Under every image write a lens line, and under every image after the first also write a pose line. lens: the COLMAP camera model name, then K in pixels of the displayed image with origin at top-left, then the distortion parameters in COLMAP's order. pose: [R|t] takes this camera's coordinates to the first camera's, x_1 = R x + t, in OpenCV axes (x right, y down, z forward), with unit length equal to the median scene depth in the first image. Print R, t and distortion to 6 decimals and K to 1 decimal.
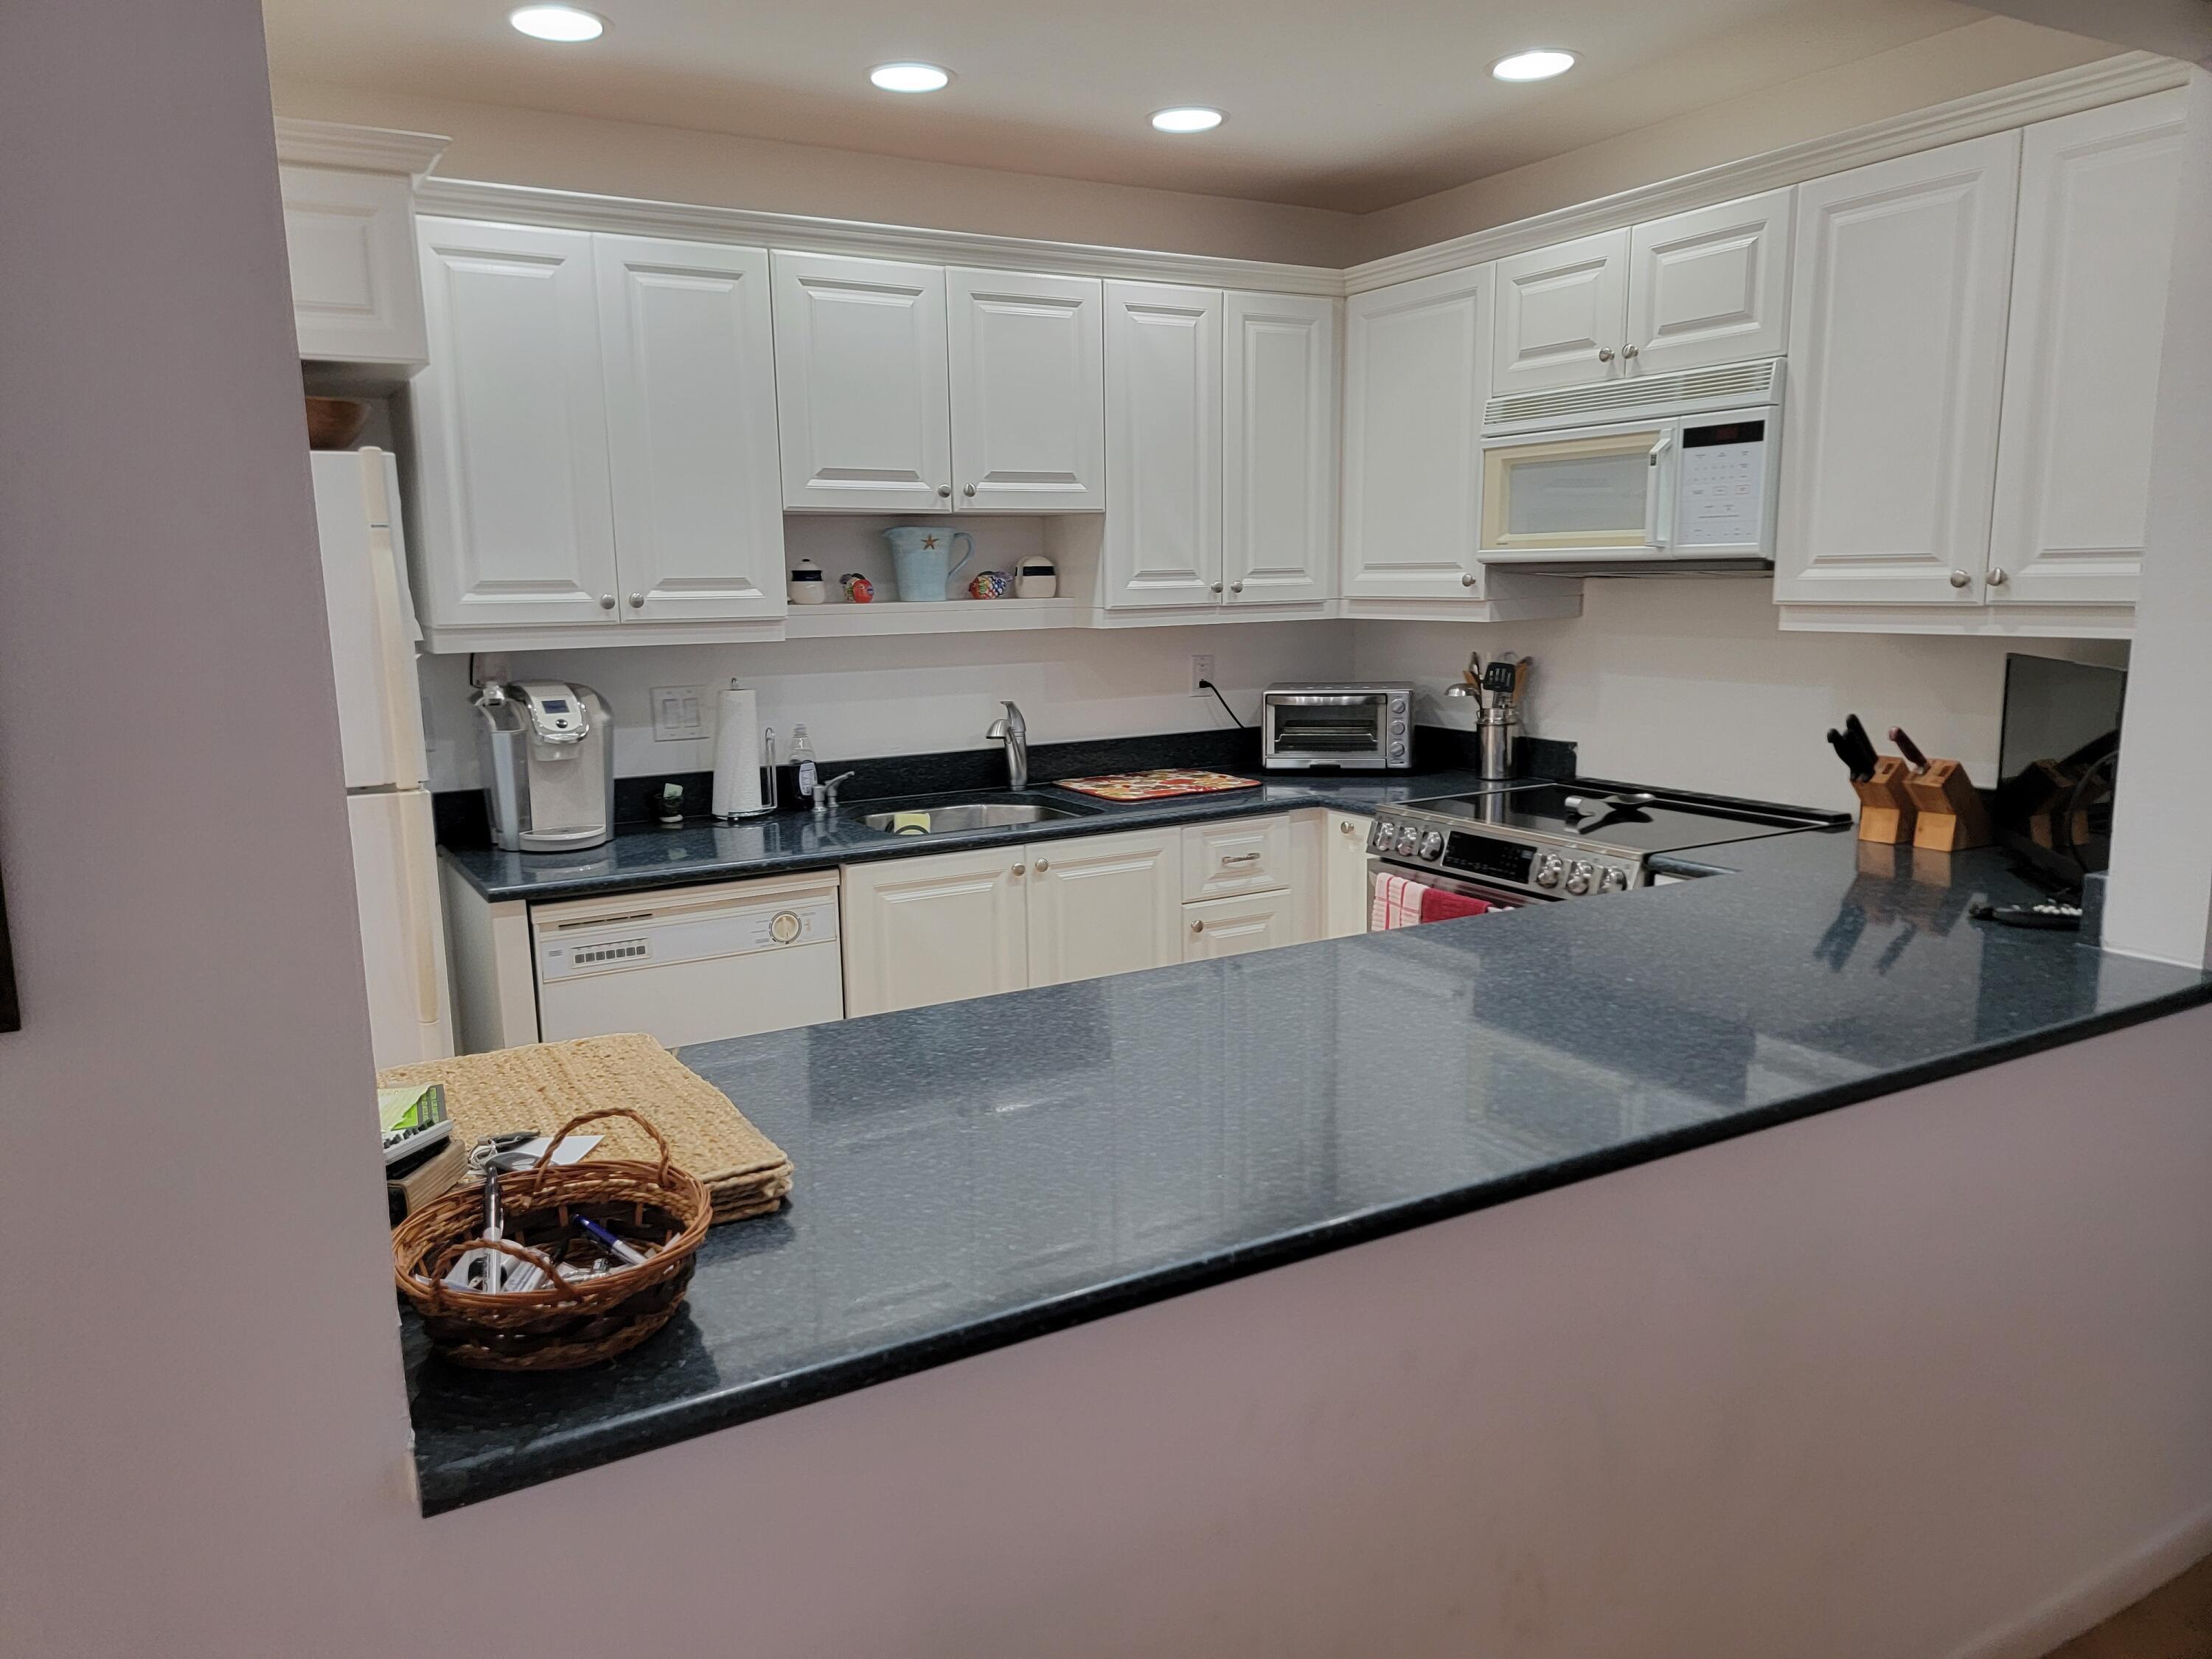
lens RADIAL K [[1544.7, 0, 1108.9], [0, 1544.7, 824.5], [0, 0, 1]] dist [0.077160, -0.049902]
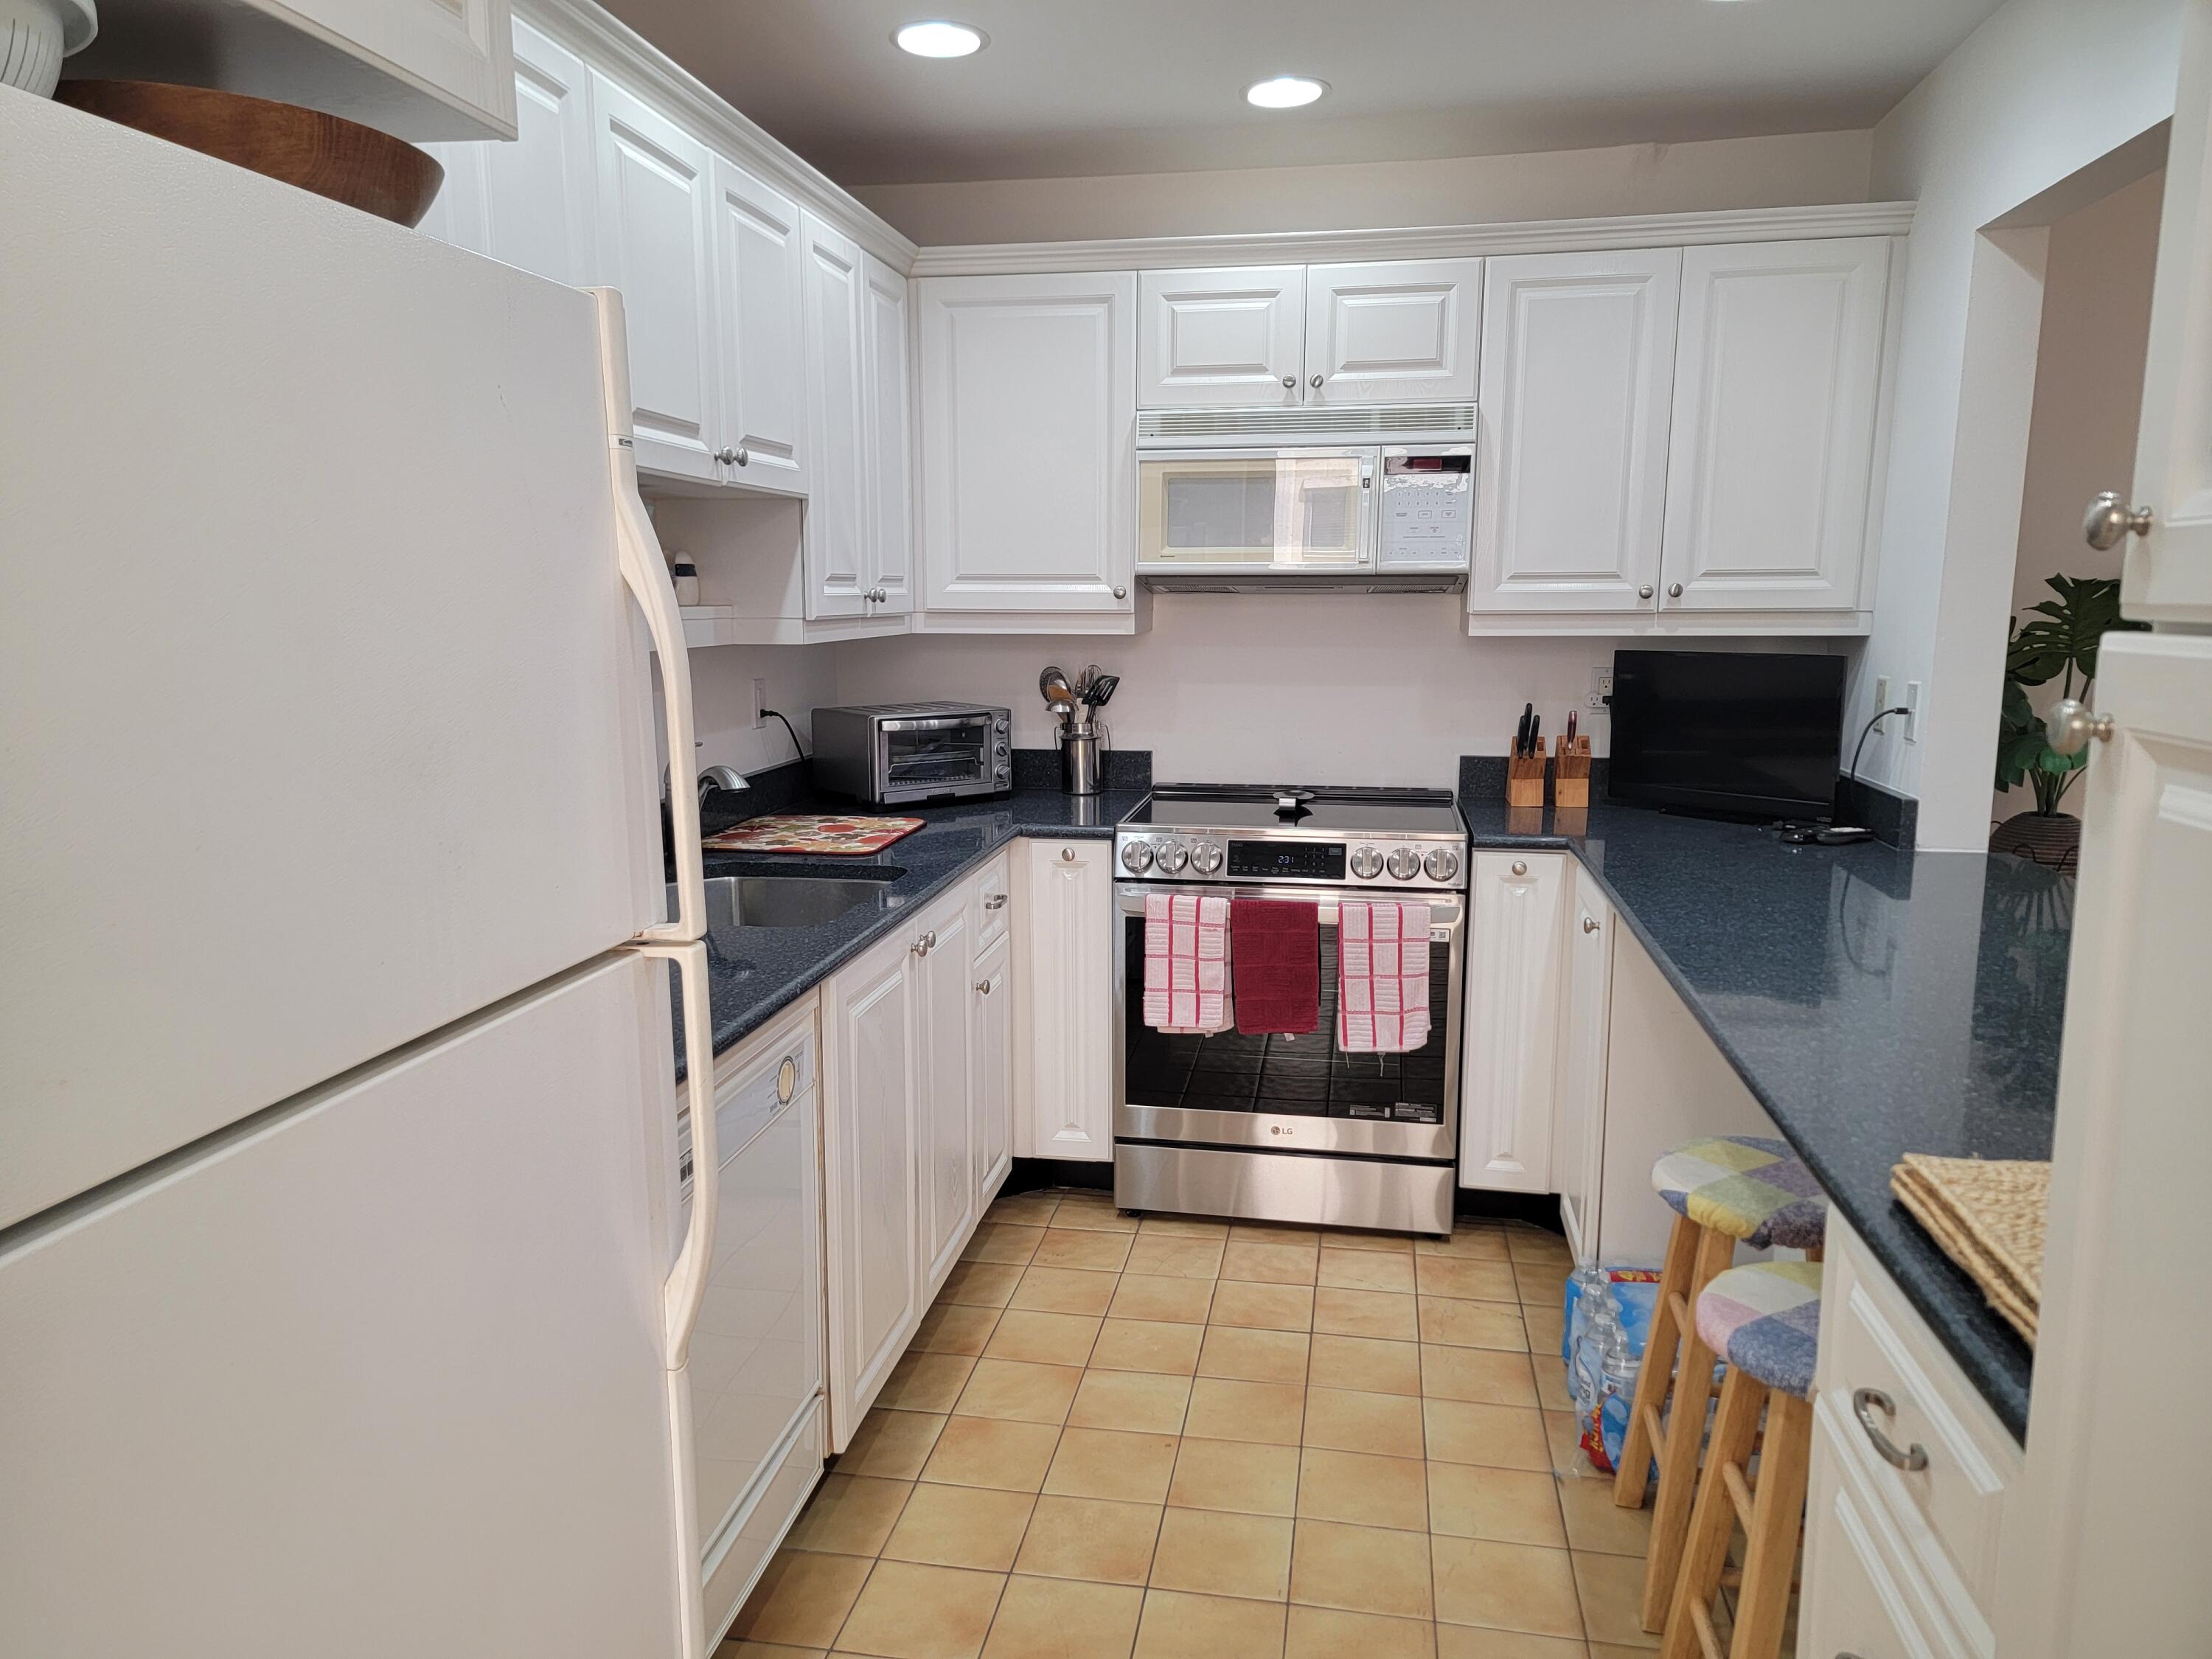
lens RADIAL K [[1544.7, 0, 1099.1], [0, 1544.7, 836.9], [0, 0, 1]] dist [0.077160, -0.049902]
pose [[0.647712, -0.112565, 0.753524, -0.556721], [0.117304, 0.991967, 0.047353, -0.053085], [-0.752800, 0.057720, 0.655713, 0.387420]]
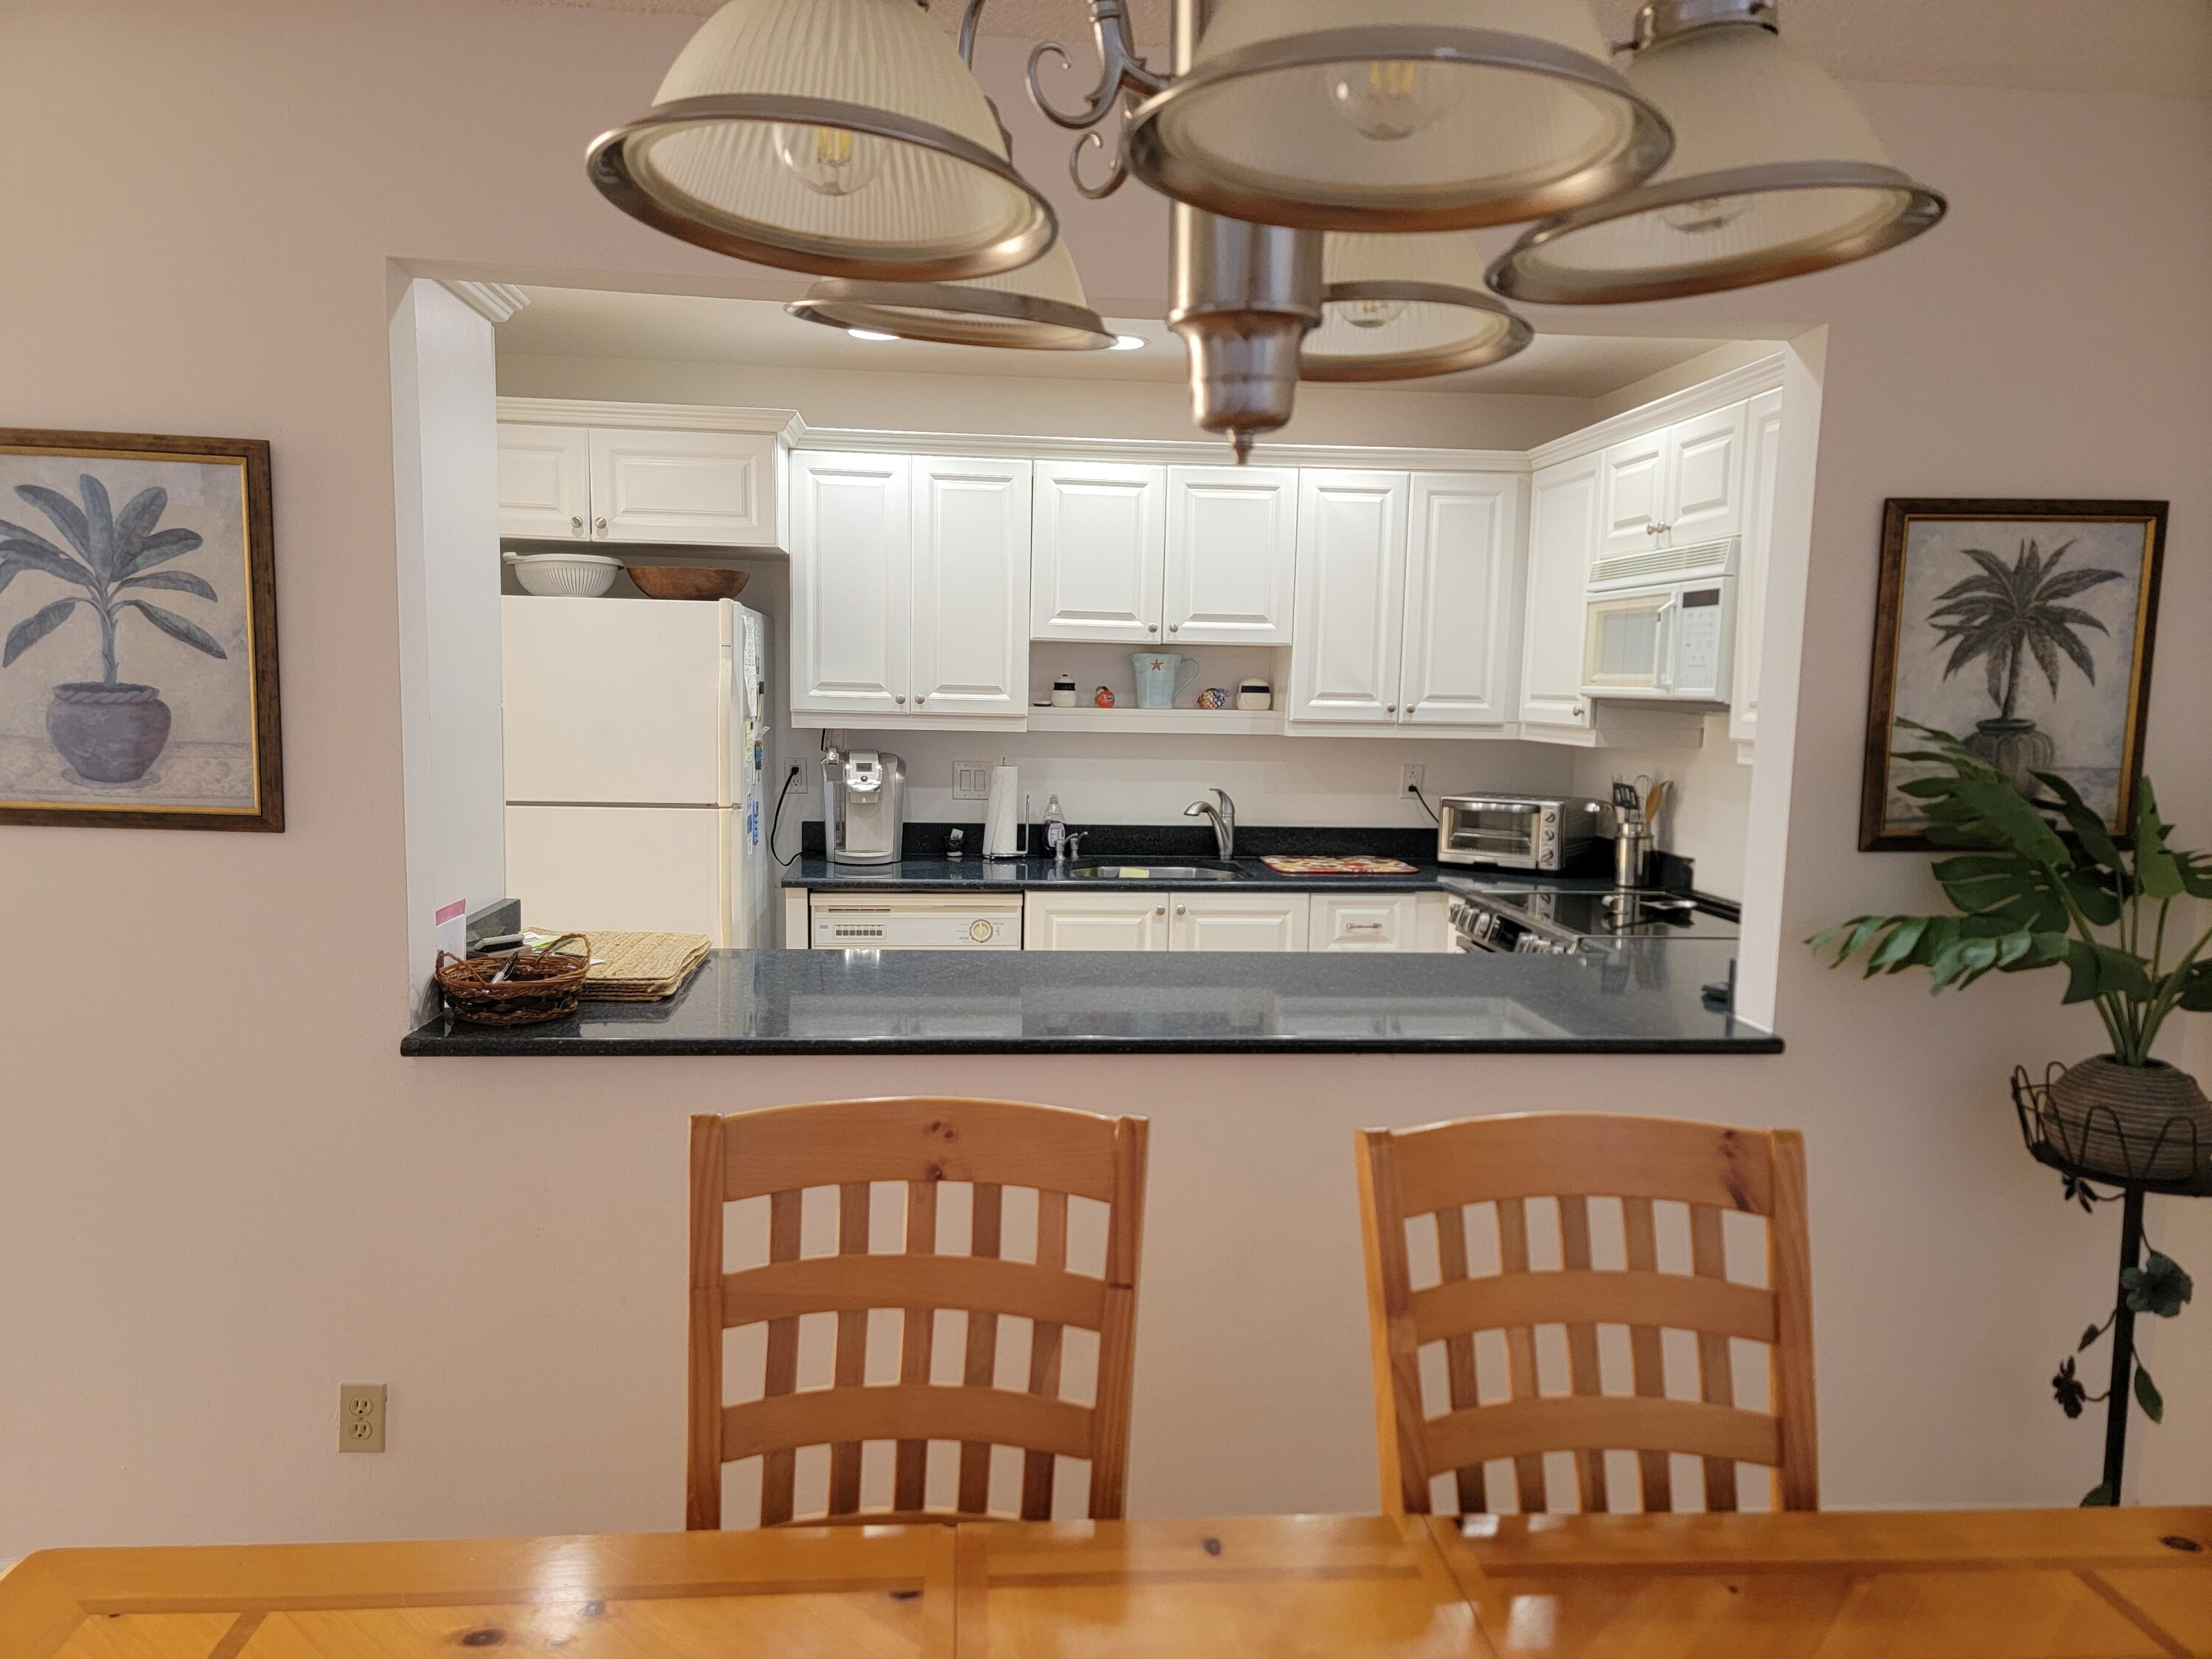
lens RADIAL K [[1544.7, 0, 1117.5], [0, 1544.7, 836.1], [0, 0, 1]] dist [0.077160, -0.049902]
pose [[0.910532, 0.076865, -0.406231, 0.415488], [-0.103031, 0.993753, -0.042902, 0.024674], [0.400395, 0.080918, 0.912763, -0.217548]]
